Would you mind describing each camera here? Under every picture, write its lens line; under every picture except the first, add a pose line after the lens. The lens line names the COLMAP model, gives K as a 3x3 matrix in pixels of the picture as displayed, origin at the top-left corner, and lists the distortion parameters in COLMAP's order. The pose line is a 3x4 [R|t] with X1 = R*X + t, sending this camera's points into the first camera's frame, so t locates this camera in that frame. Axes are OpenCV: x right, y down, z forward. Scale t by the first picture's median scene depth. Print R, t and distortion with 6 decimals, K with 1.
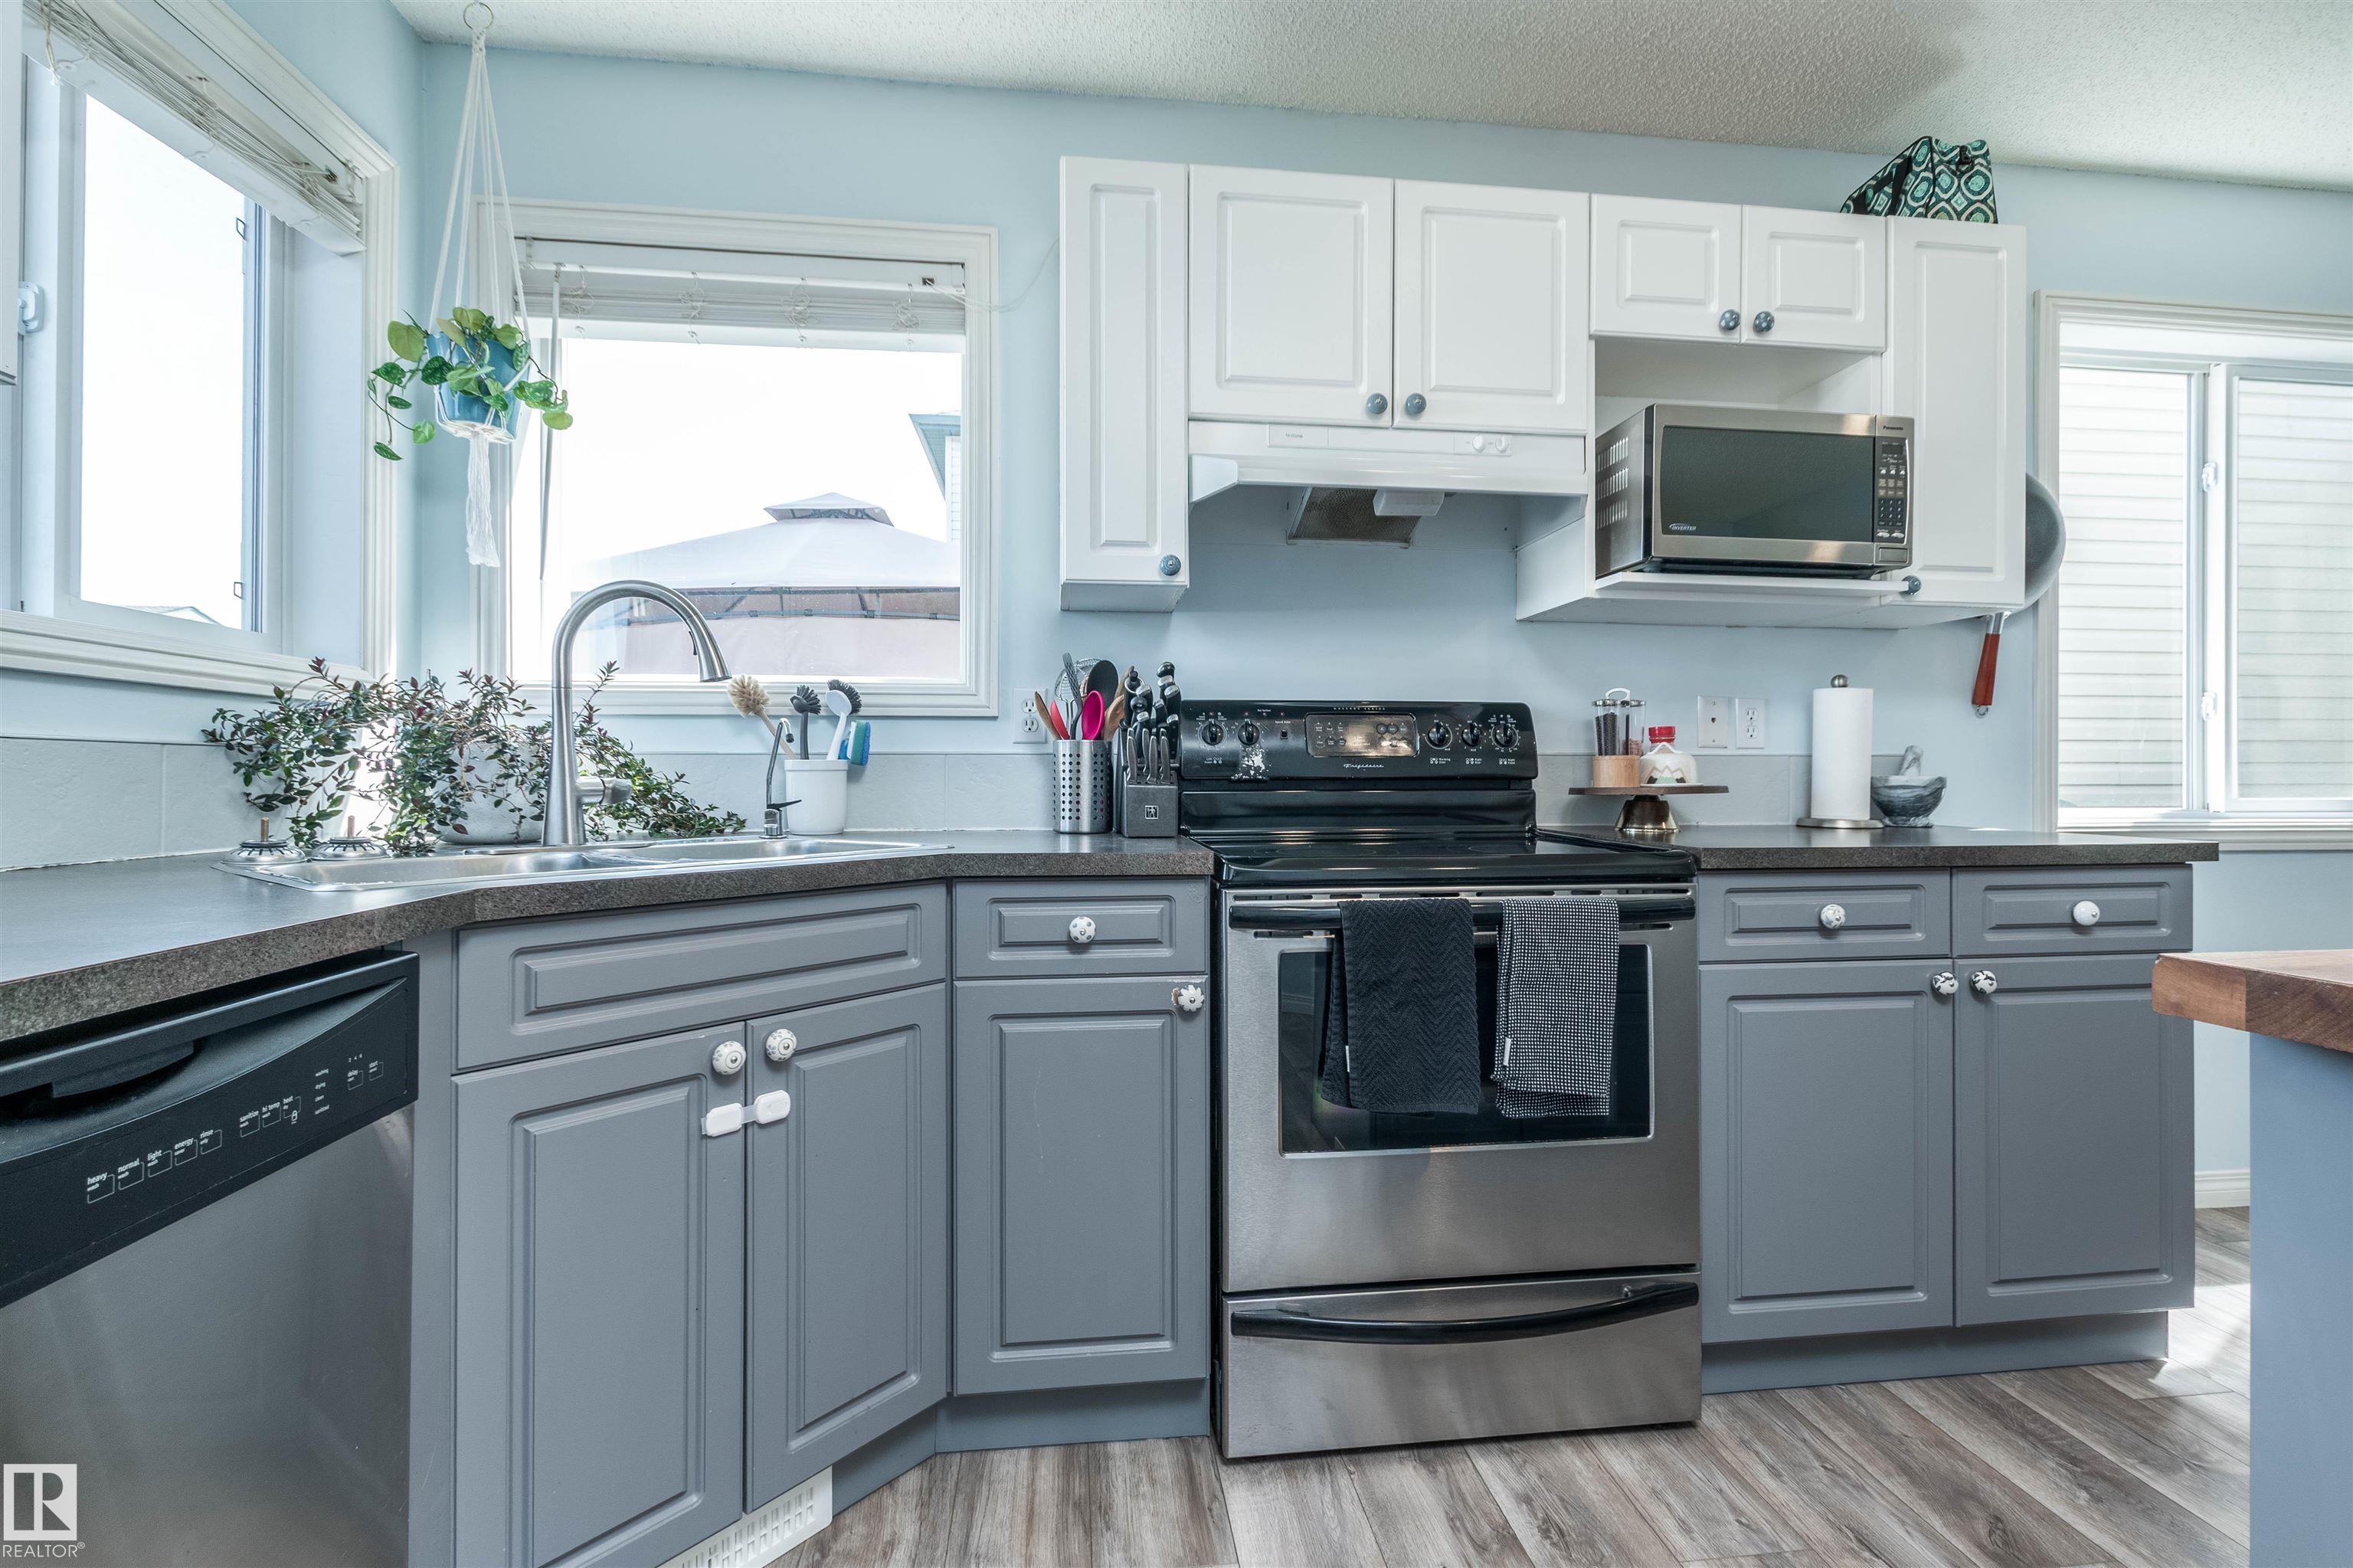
lens RADIAL K [[1059.5, 0, 1190.0], [0, 1059.5, 778.3], [0, 0, 1]] dist [0.000182, -0.001180]
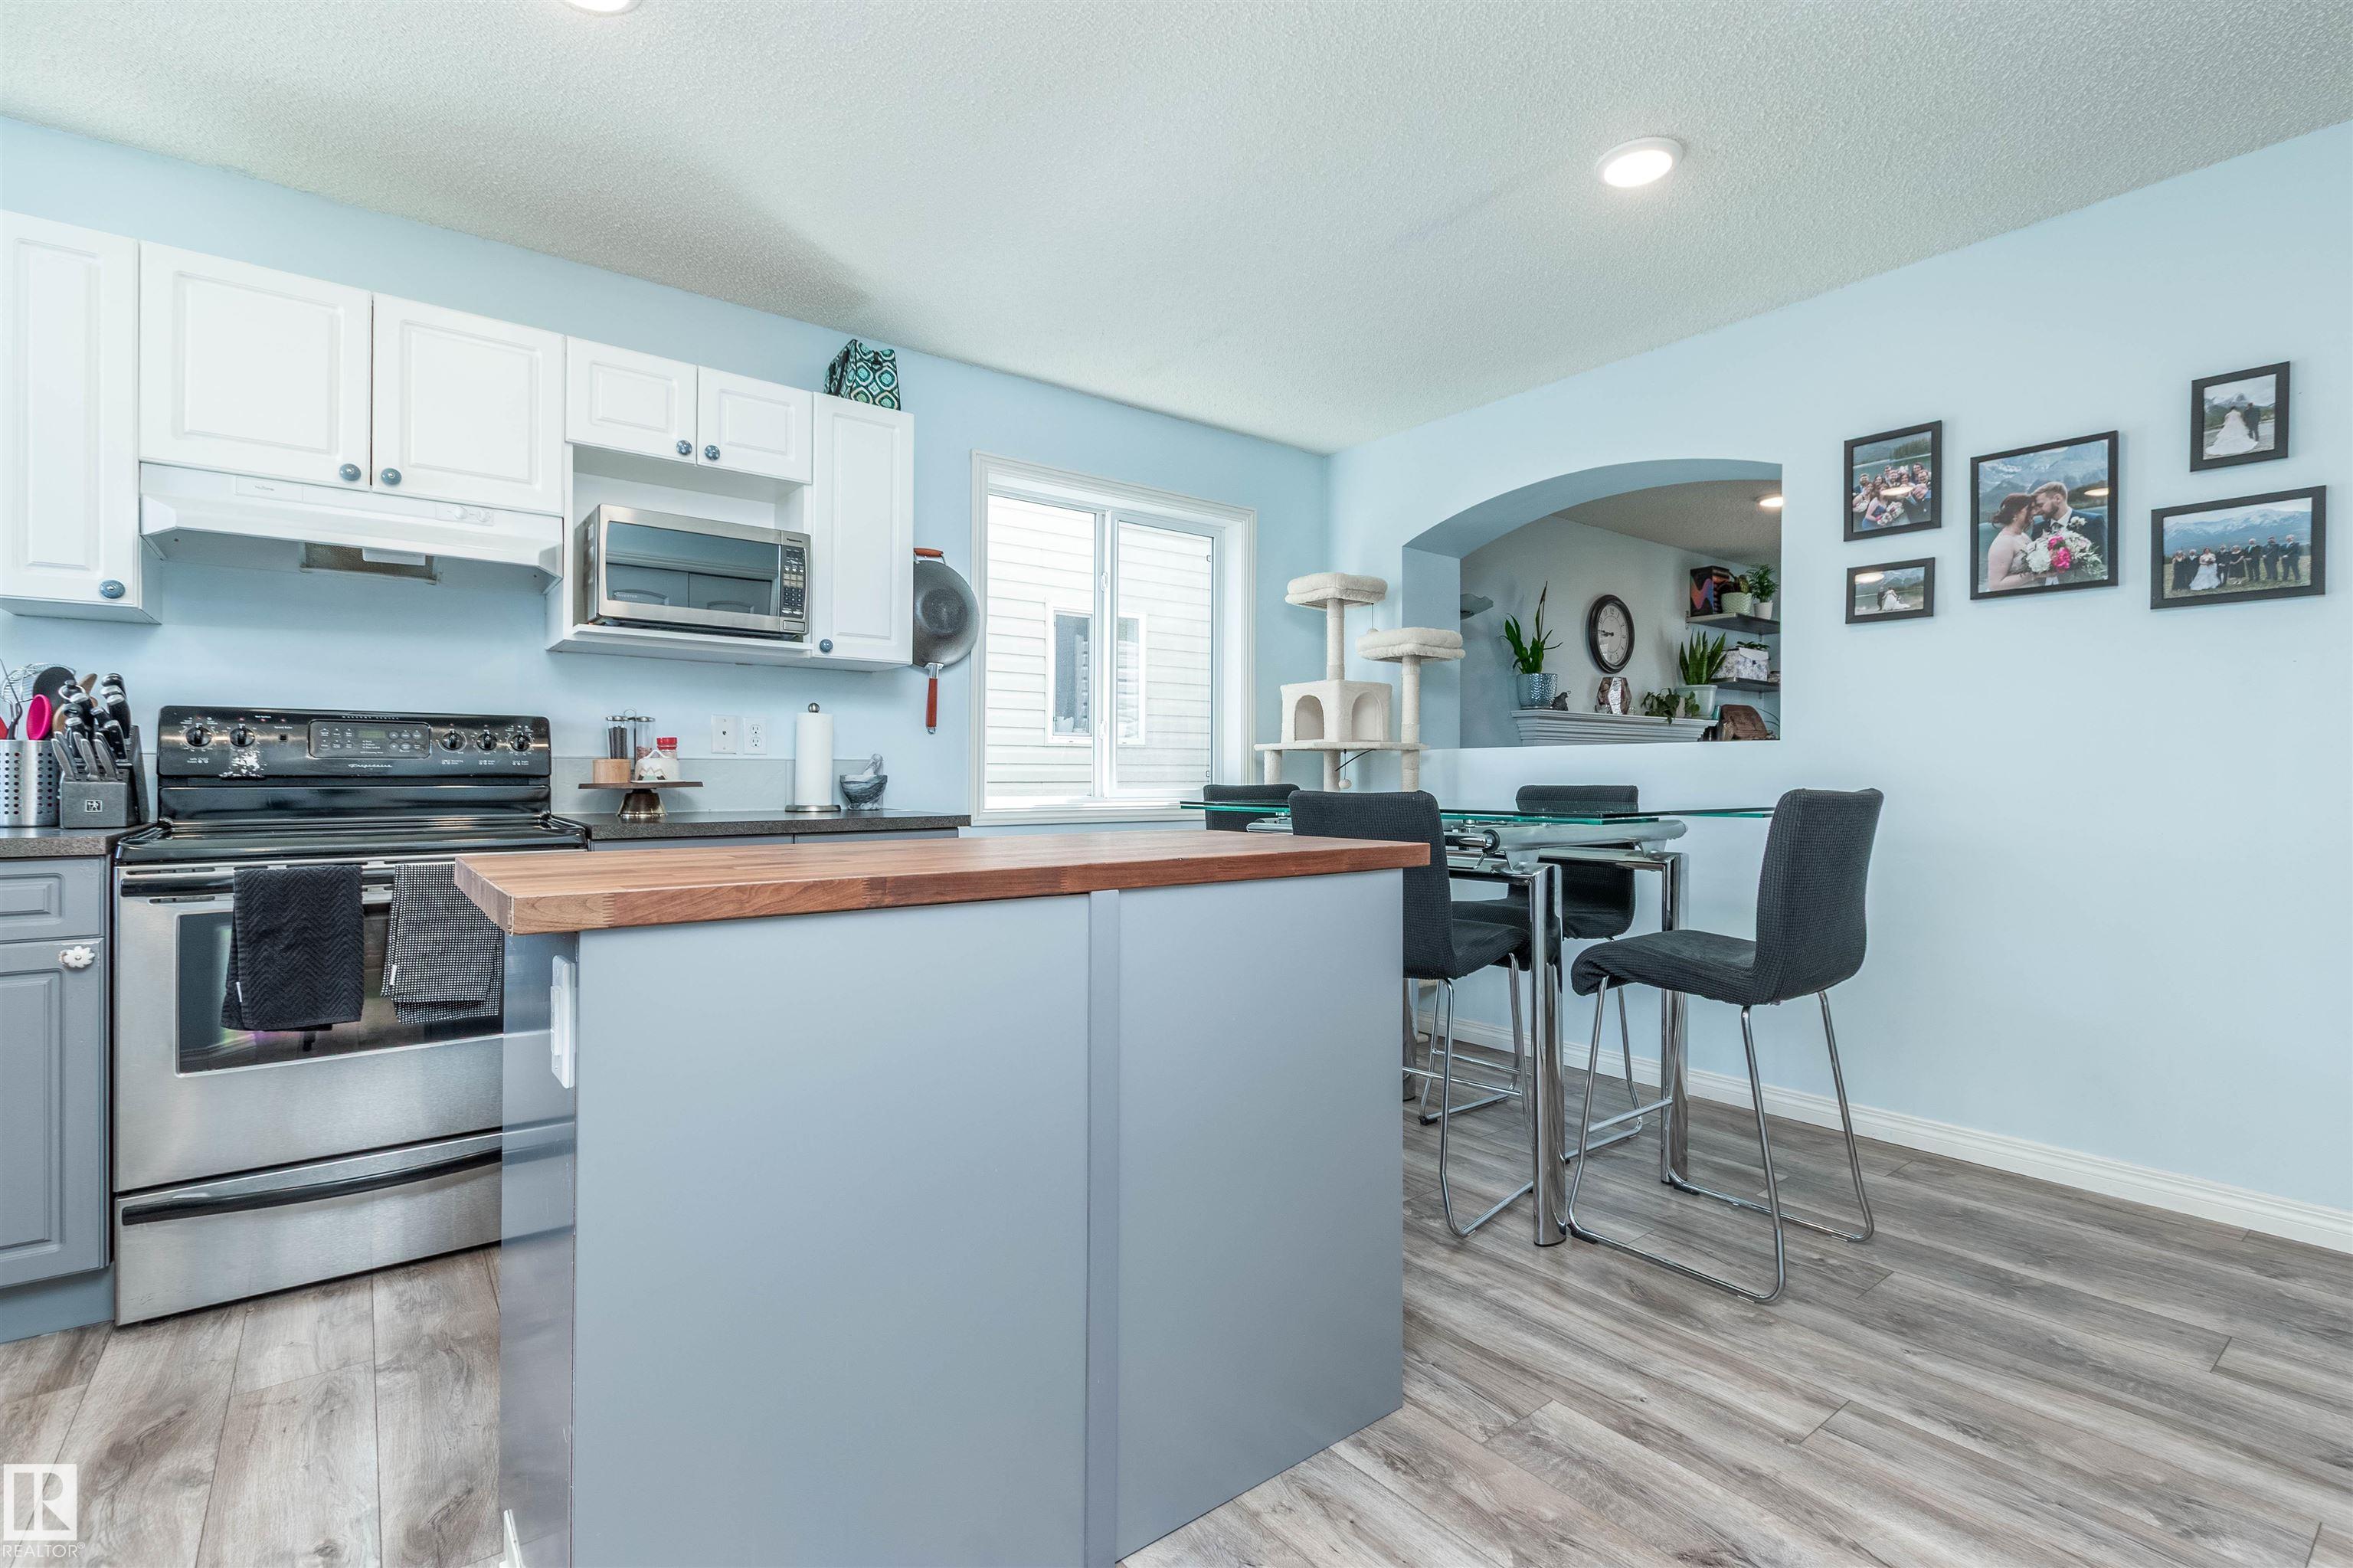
lens RADIAL K [[1059.5, 0, 1190.0], [0, 1059.5, 778.3], [0, 0, 1]] dist [0.000182, -0.001180]
pose [[0.855519, 0.000308, 0.517772, 0.359421], [-0.001418, 0.999997, 0.001747, -0.000742], [-0.517770, -0.002229, 0.855517, -0.539821]]
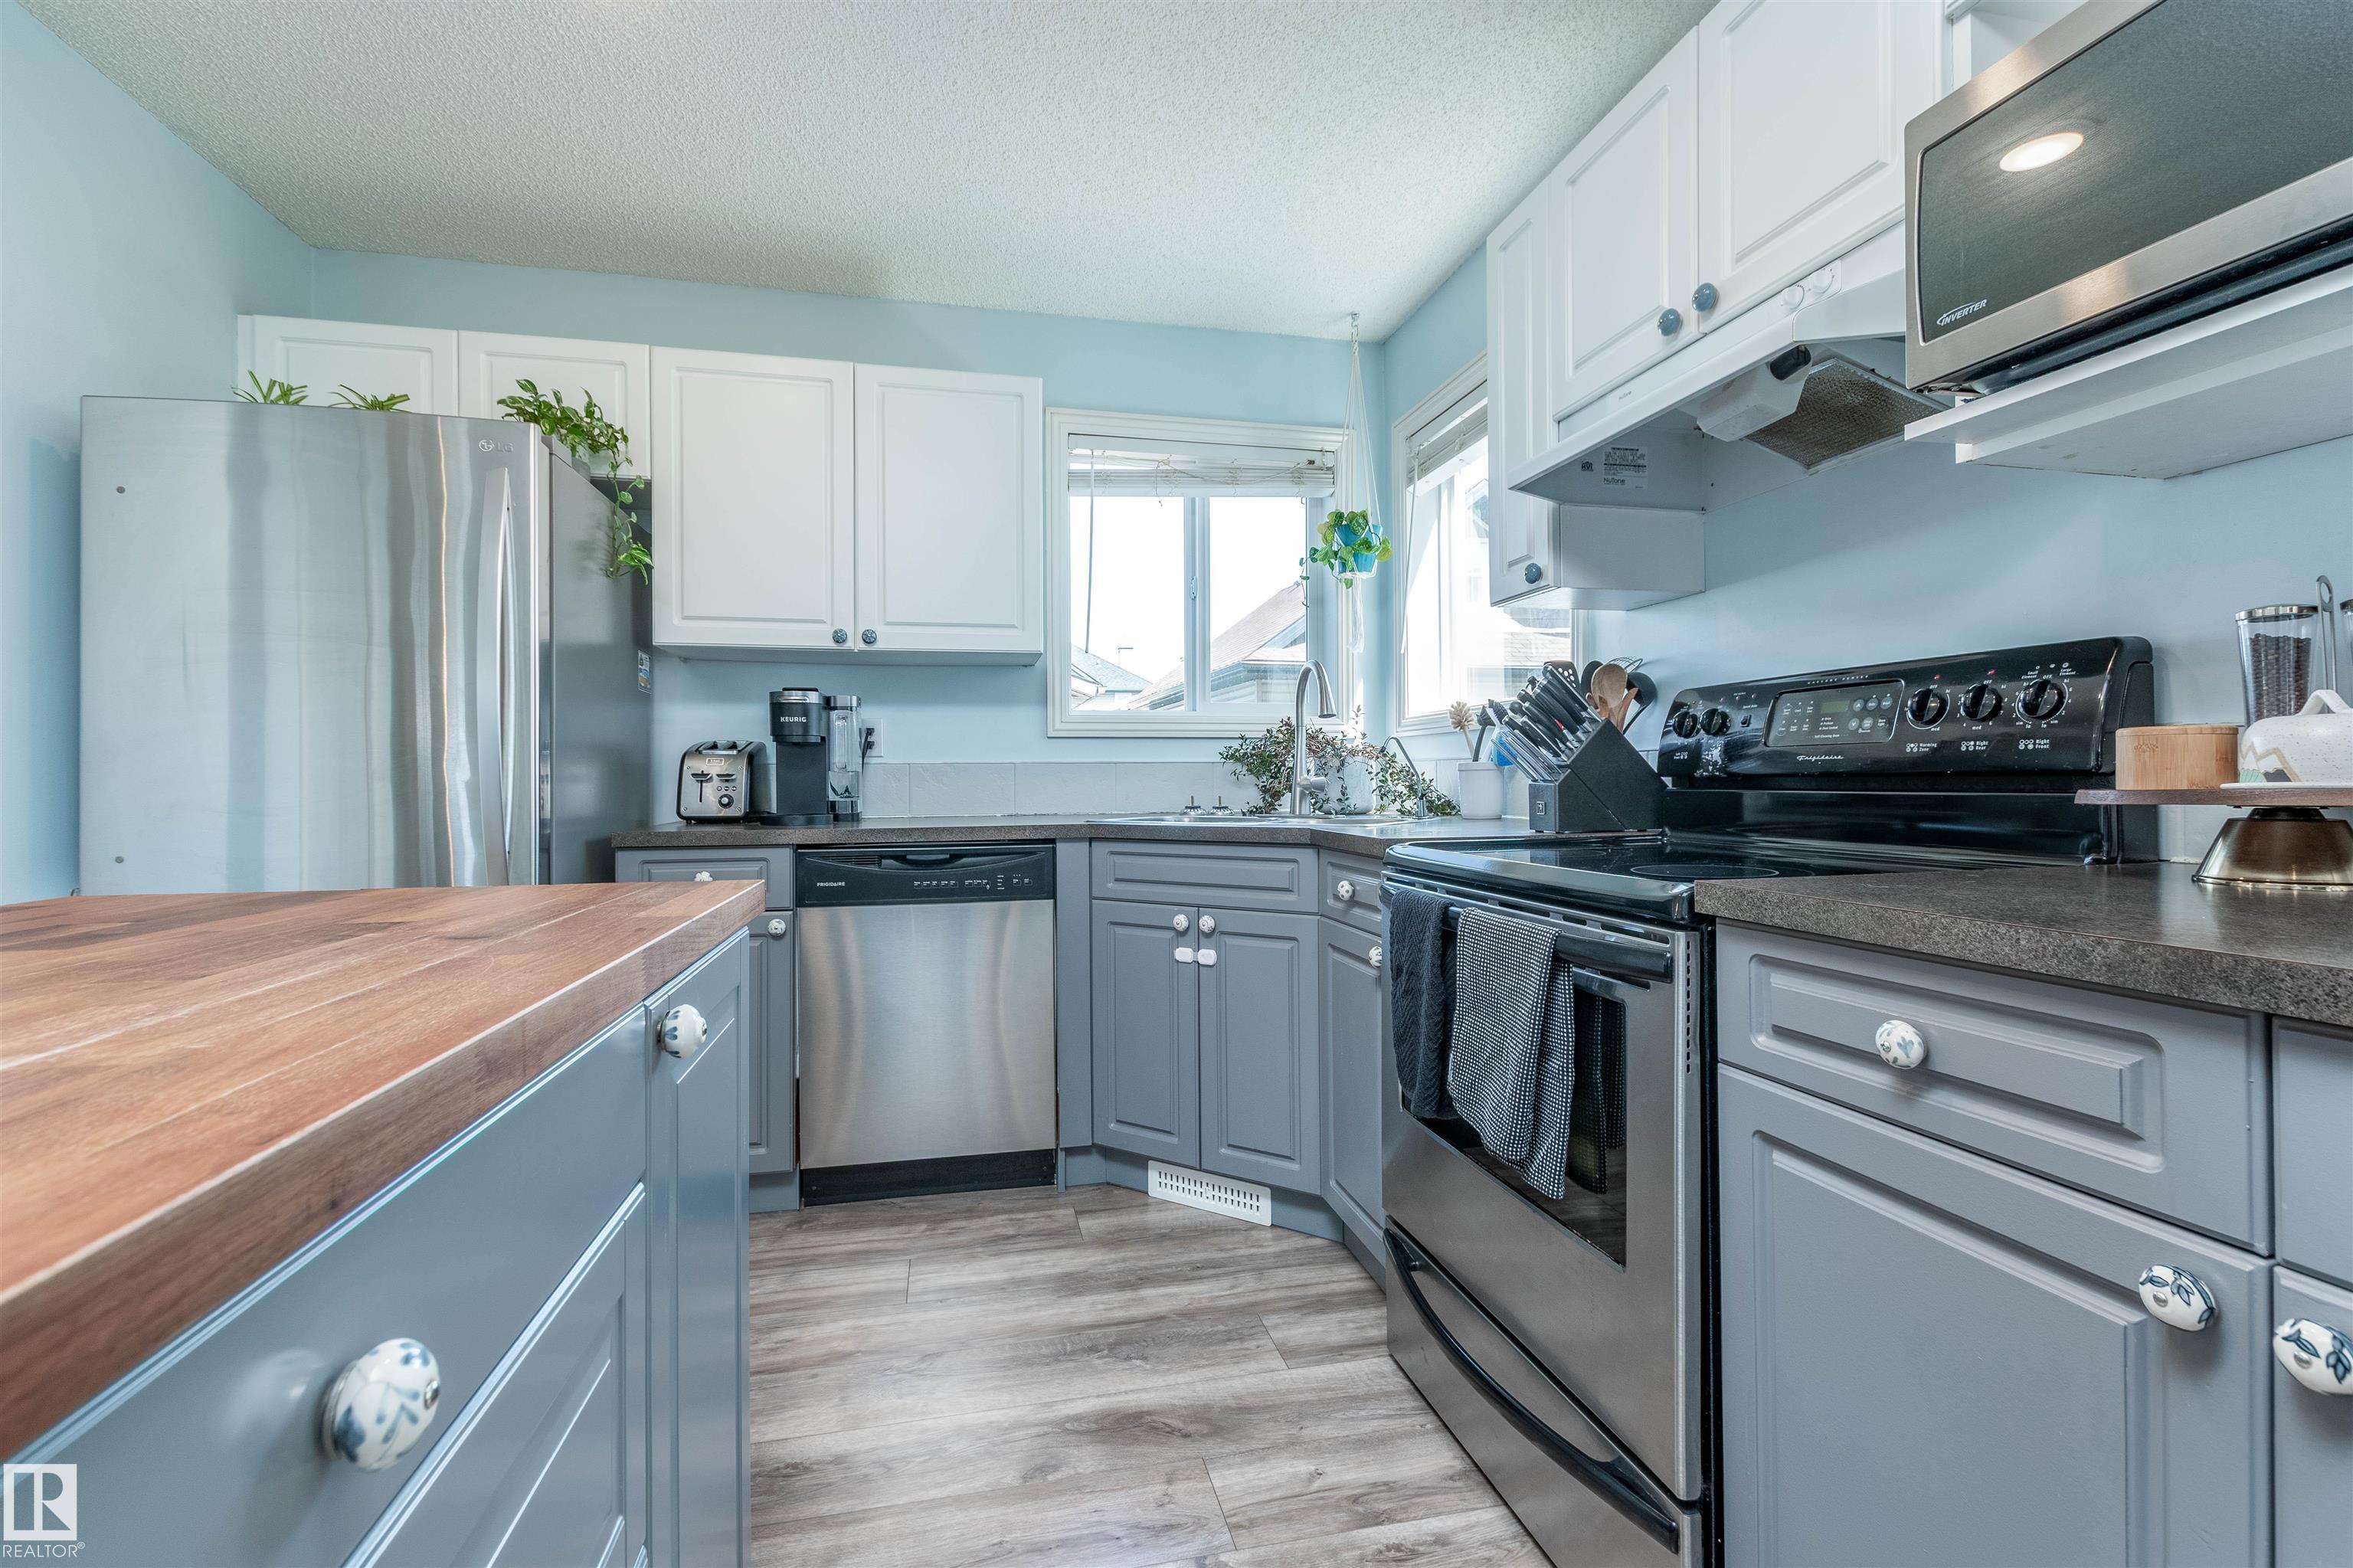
lens RADIAL K [[1039.0, 0, 1192.3], [0, 1039.0, 780.9], [0, 0, 1]] dist [0.016308, -0.000074]
pose [[0.104766, 0.003057, -0.994492, 0.910283], [0.010759, 0.999933, 0.004207, -0.002751], [0.994439, -0.011141, 0.104726, 0.512595]]
